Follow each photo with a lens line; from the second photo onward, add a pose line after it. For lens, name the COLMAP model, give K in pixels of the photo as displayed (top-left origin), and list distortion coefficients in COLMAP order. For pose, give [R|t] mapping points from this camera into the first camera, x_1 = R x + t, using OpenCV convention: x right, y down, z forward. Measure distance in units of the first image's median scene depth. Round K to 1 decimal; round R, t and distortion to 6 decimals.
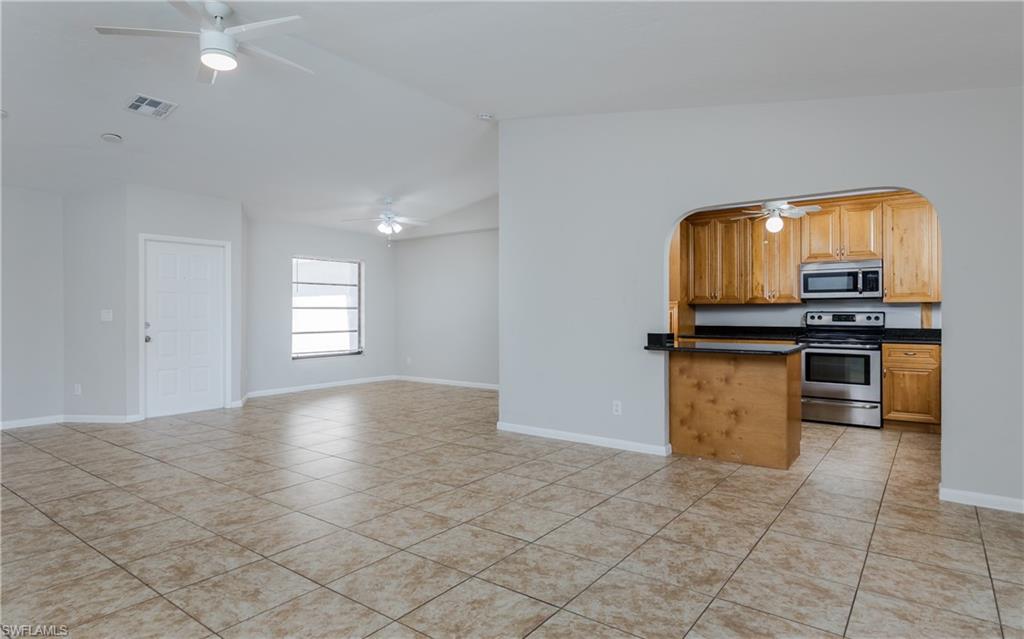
lens RADIAL K [[573.9, 0, 487.2], [0, 573.9, 309.5], [0, 0, 1]] dist [-0.002445, -0.001923]
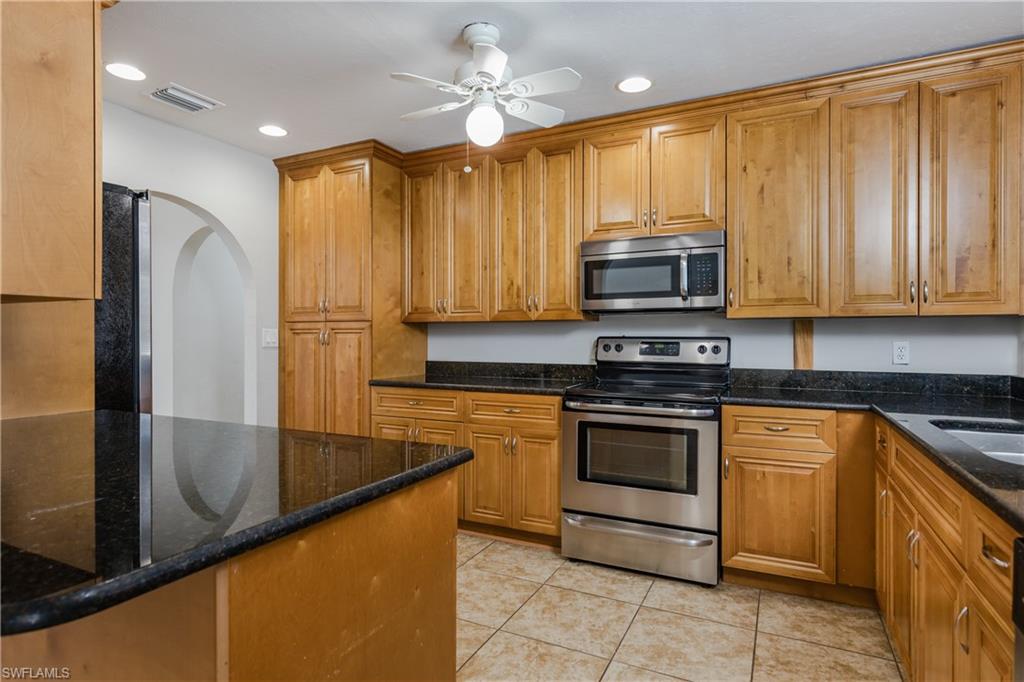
lens RADIAL K [[557.9, 0, 480.3], [0, 557.9, 340.1], [0, 0, 1]] dist [-0.003105, -0.000459]
pose [[0.985909, 0.000132, 0.167282, 0.400504], [-0.002254, 0.999919, 0.012491, 0.001181], [-0.167267, -0.012692, 0.985830, 0.559952]]
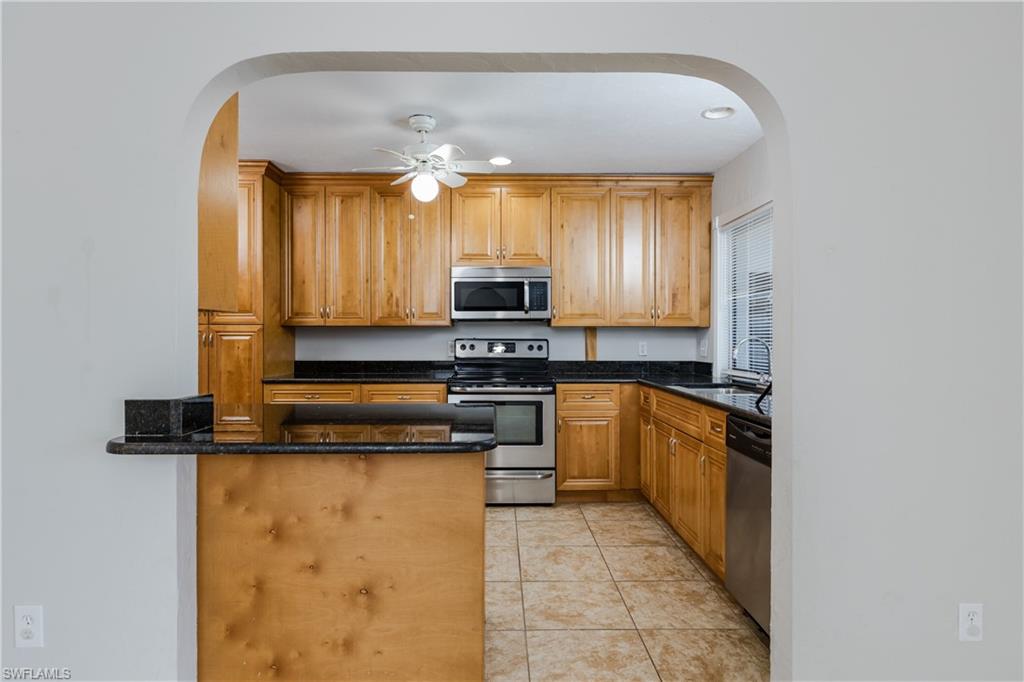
lens RADIAL K [[579.1, 0, 512.0], [0, 579.1, 341.0], [0, 0, 1]] dist [0.000260, 0.000085]
pose [[0.776905, -0.000563, 0.629617, 0.188971], [-0.004788, 0.999965, 0.006802, 0.001795], [-0.629599, -0.008300, 0.776876, 0.459235]]
